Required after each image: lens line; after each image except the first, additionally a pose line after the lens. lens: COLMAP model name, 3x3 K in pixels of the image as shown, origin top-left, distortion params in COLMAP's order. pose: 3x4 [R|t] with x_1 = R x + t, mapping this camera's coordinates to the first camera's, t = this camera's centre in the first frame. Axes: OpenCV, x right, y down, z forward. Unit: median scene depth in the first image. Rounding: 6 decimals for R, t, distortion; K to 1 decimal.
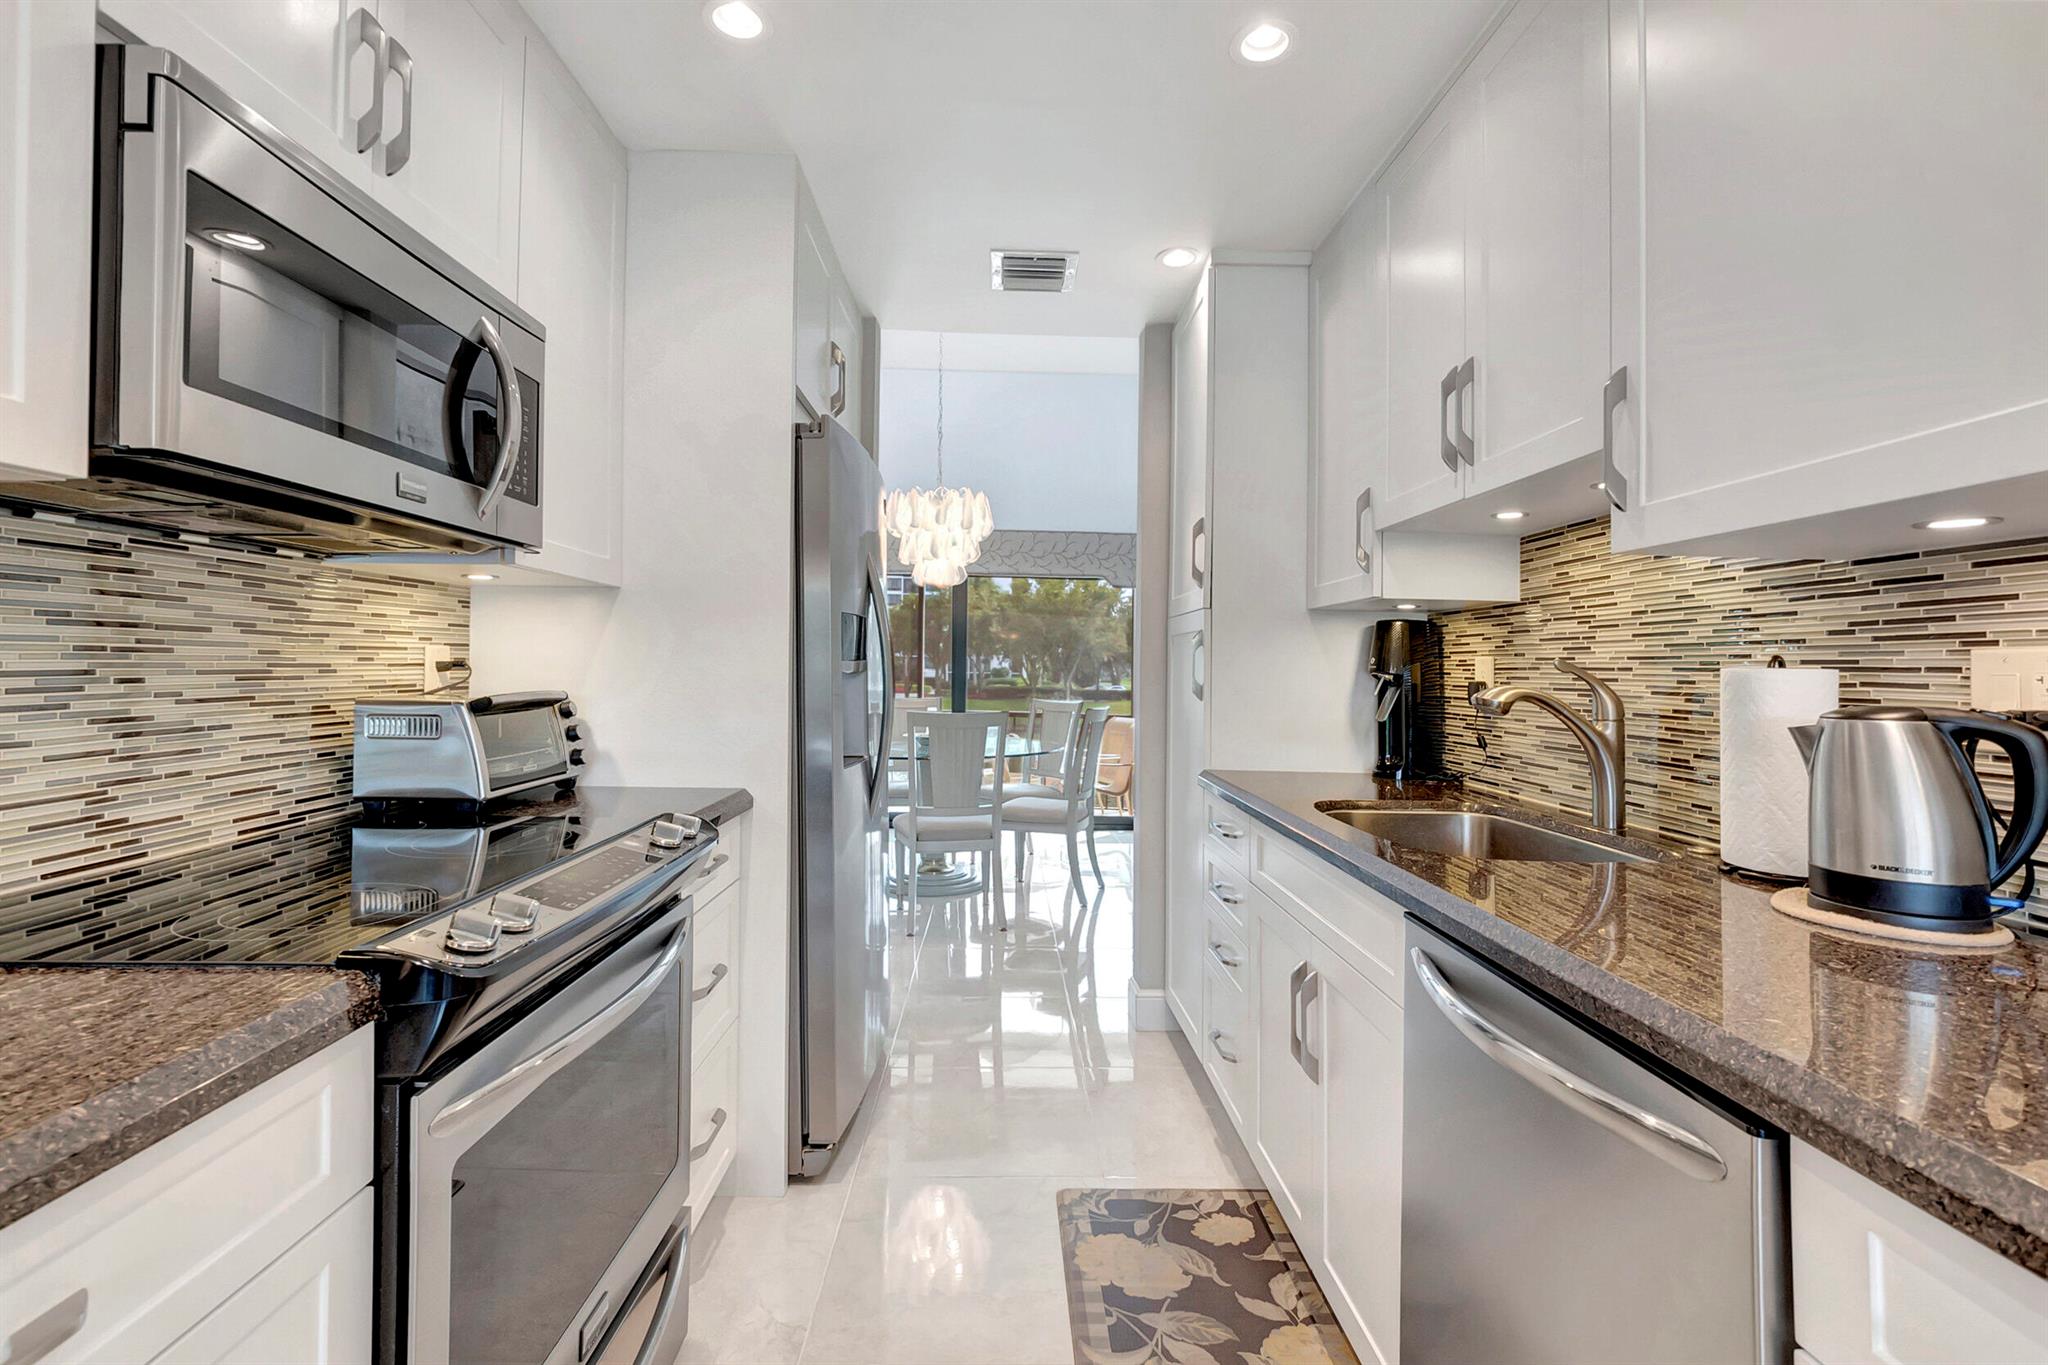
lens RADIAL K [[916.1, 0, 1022.1], [0, 916.1, 658.1], [0, 0, 1]] dist [0.000018, 0.000134]
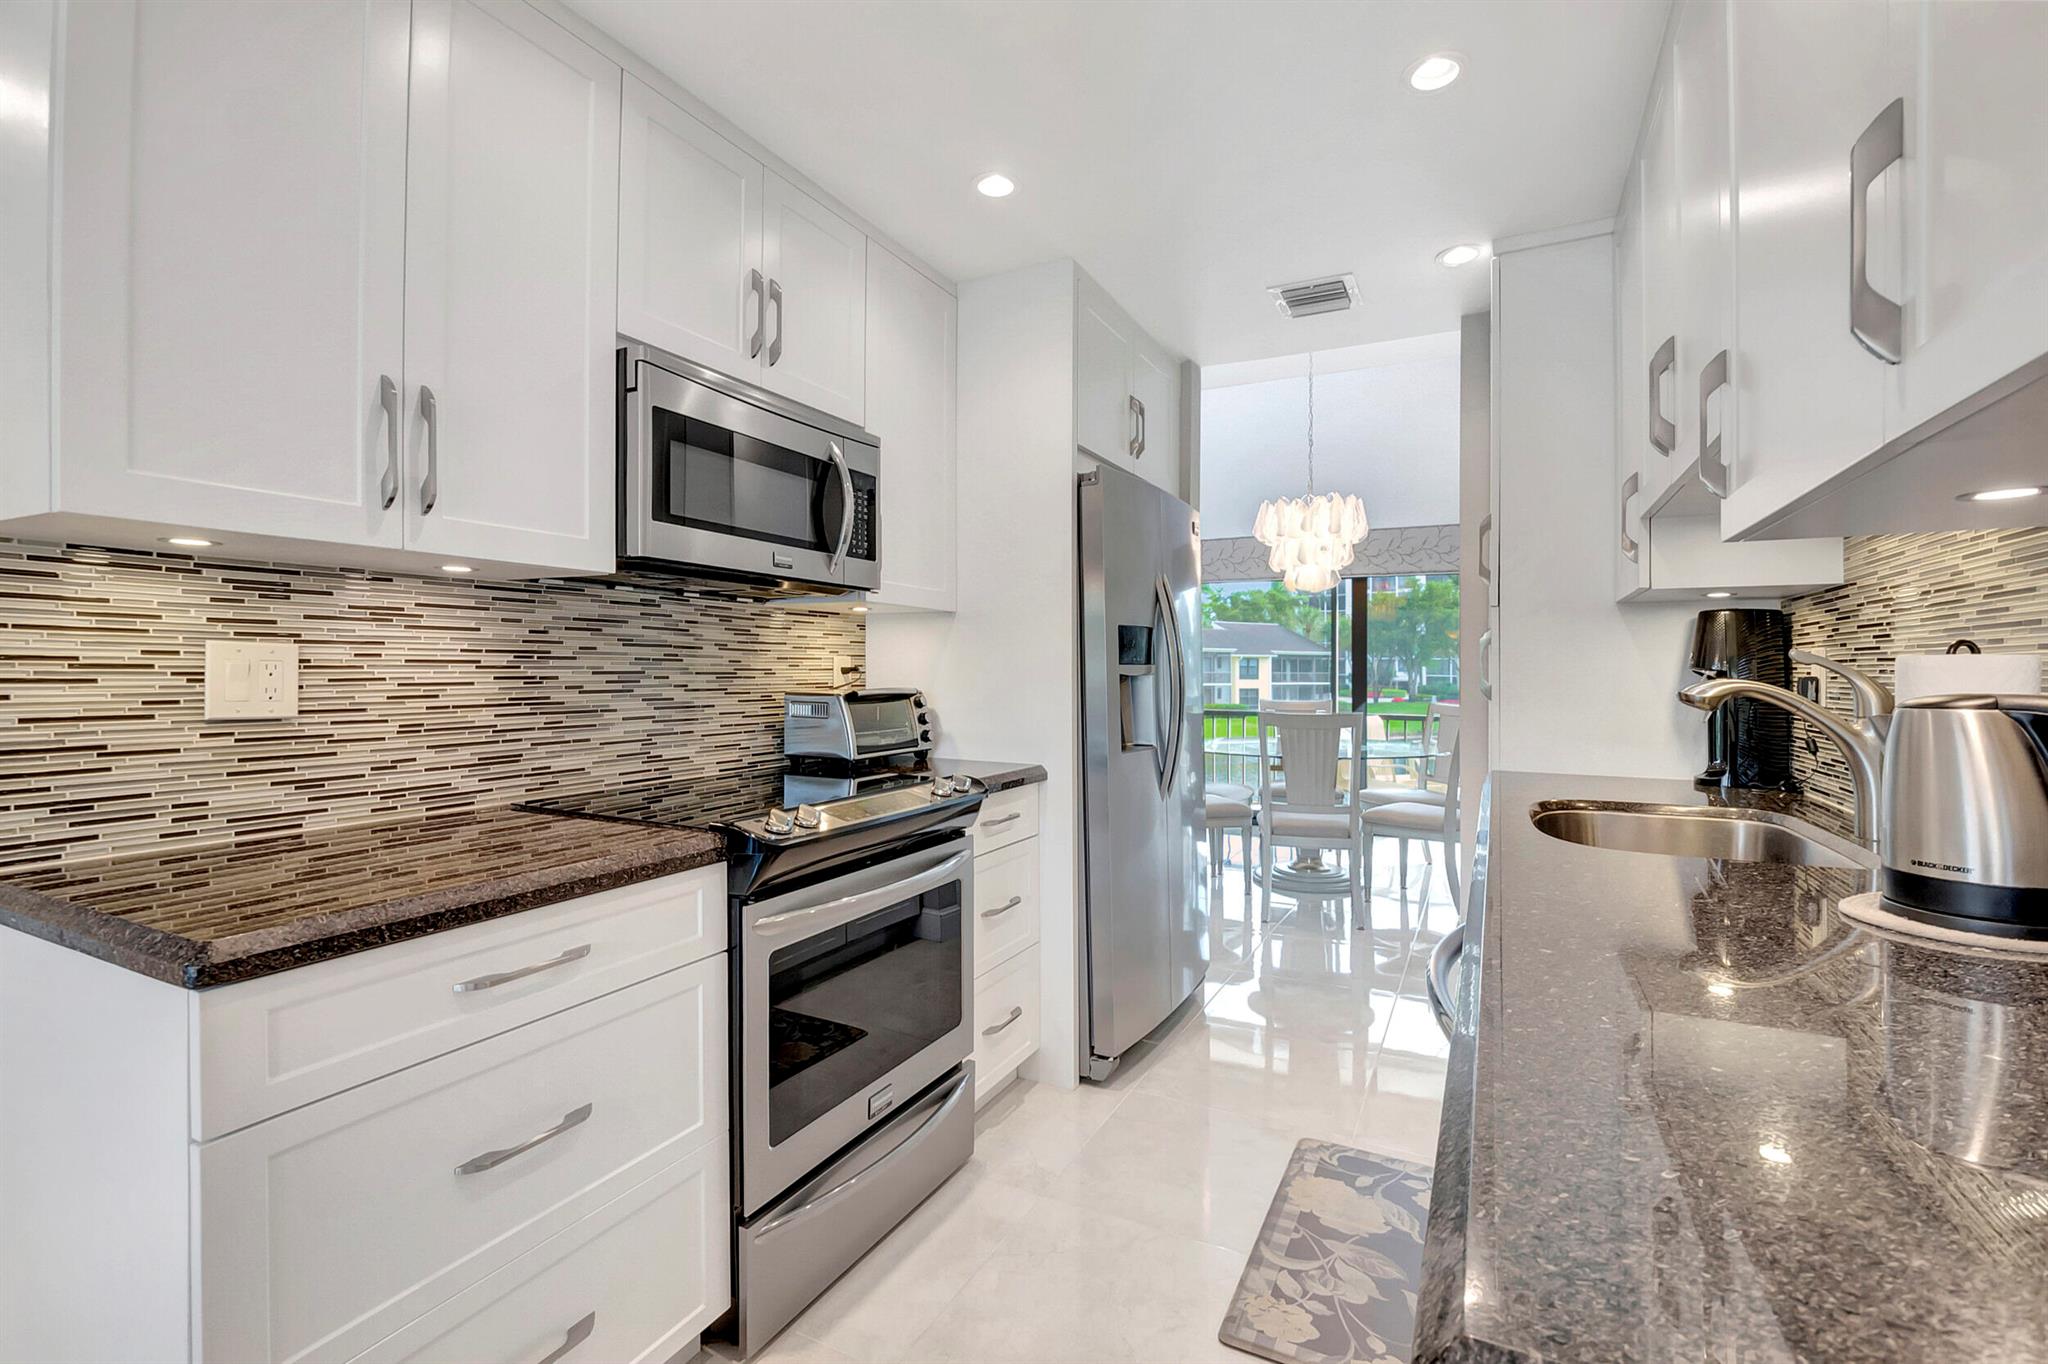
lens RADIAL K [[905.8, 0, 1016.7], [0, 905.8, 669.0], [0, 0, 1]] dist [-0.010339, 0.000043]
pose [[0.877519, -0.010811, -0.479420, 0.328502], [0.012915, 0.999916, 0.001092, 0.009674], [0.479368, -0.007150, 0.877585, -0.145813]]
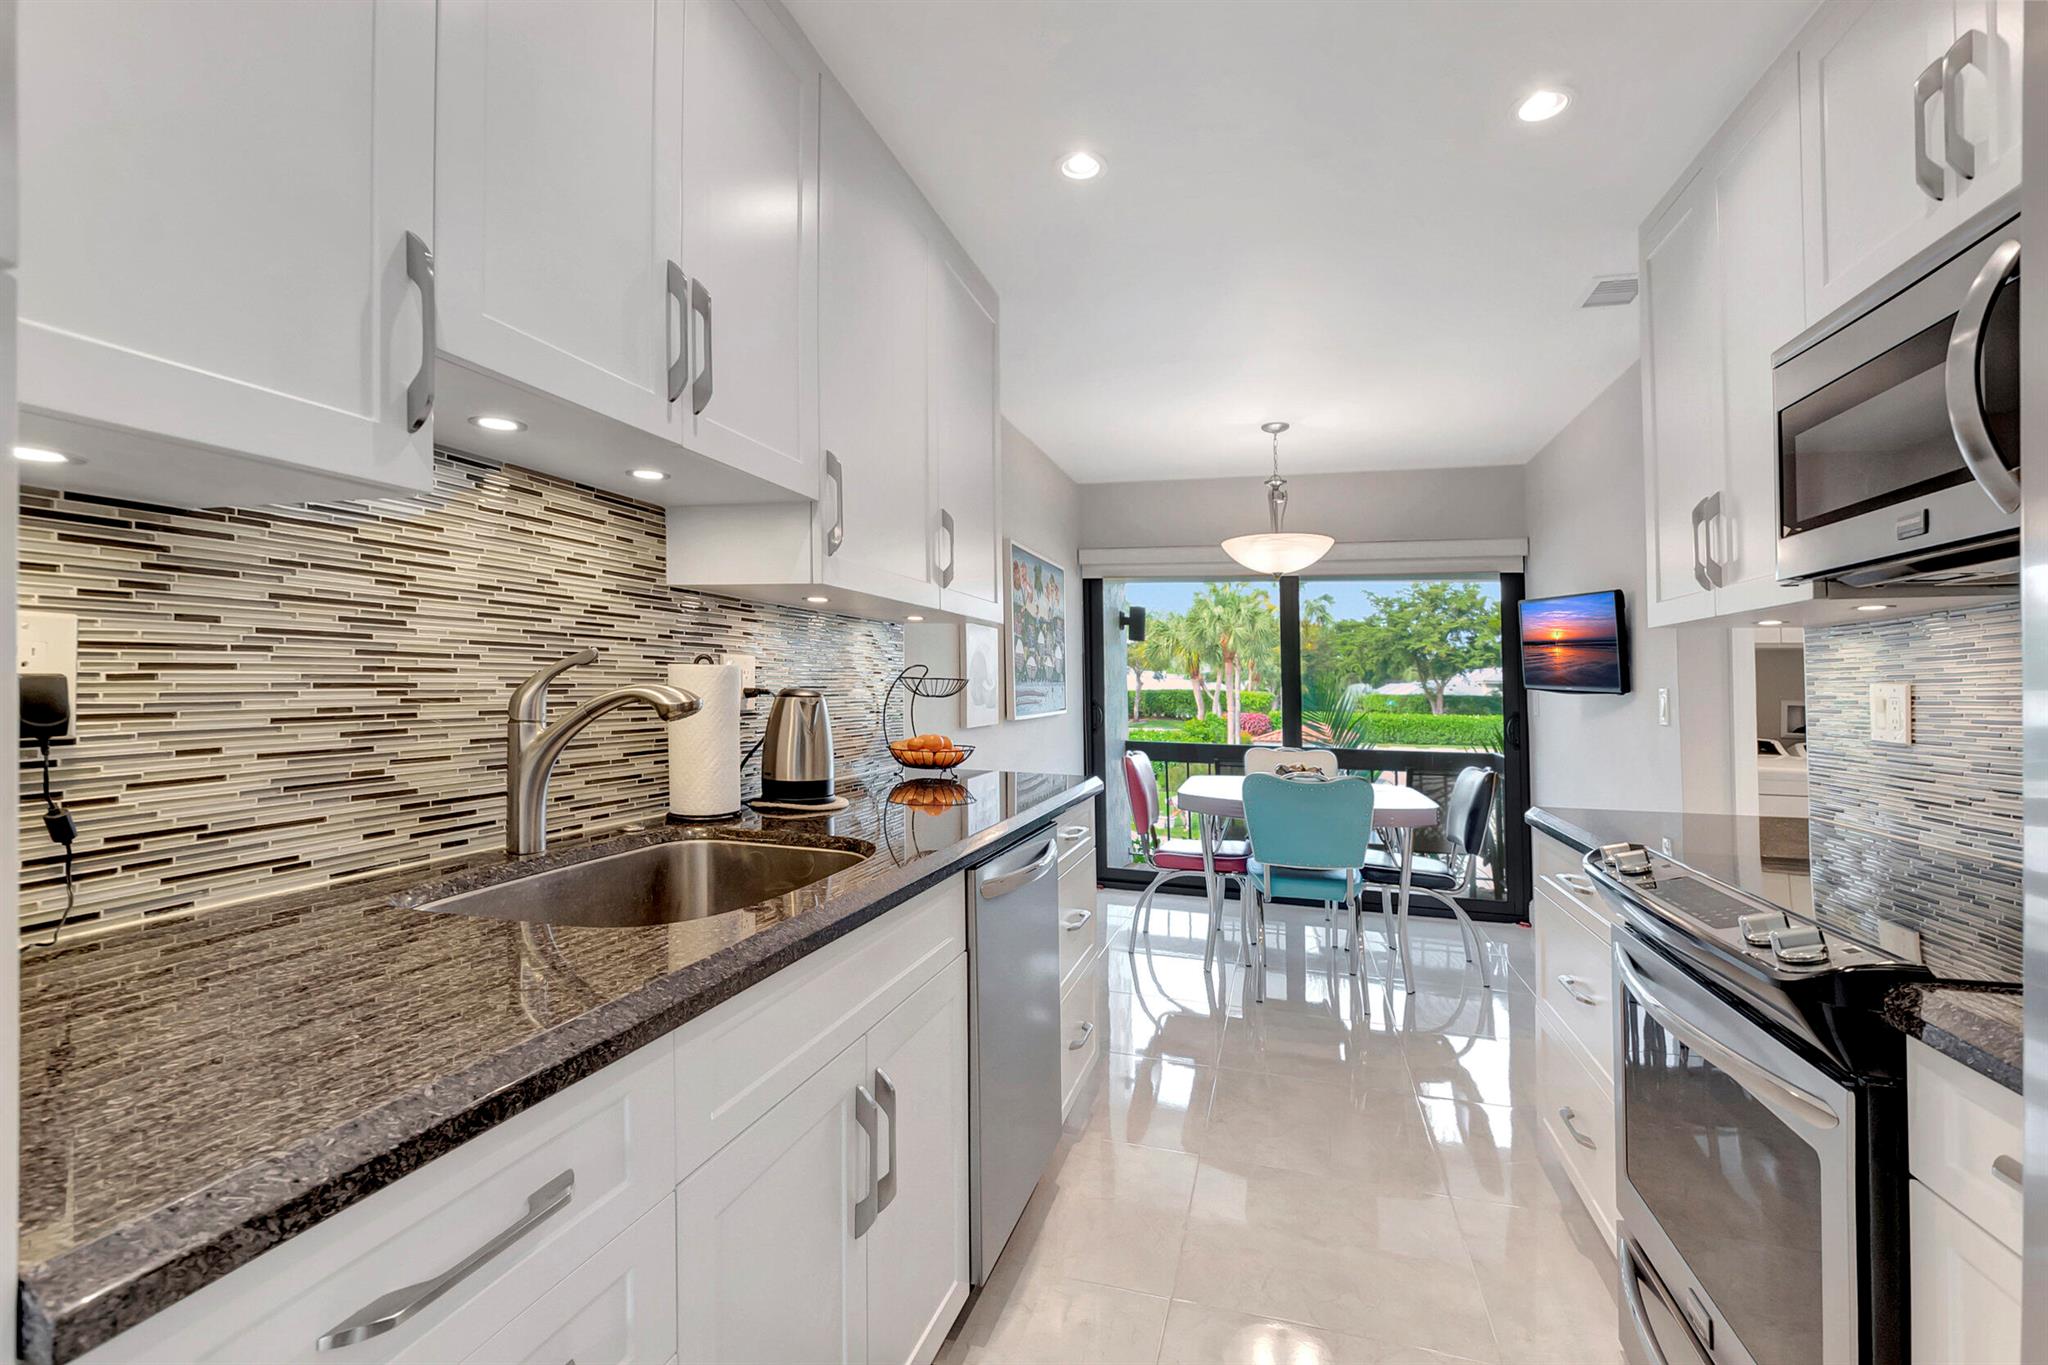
lens RADIAL K [[905.8, 0, 1016.7], [0, 905.8, 669.5], [0, 0, 1]] dist [-0.010339, 0.000043]
pose [[-0.951888, -0.033225, 0.304640, -0.021944], [-0.039867, 0.999083, -0.015608, 0.017104], [-0.303843, -0.027002, -0.952340, 1.643533]]
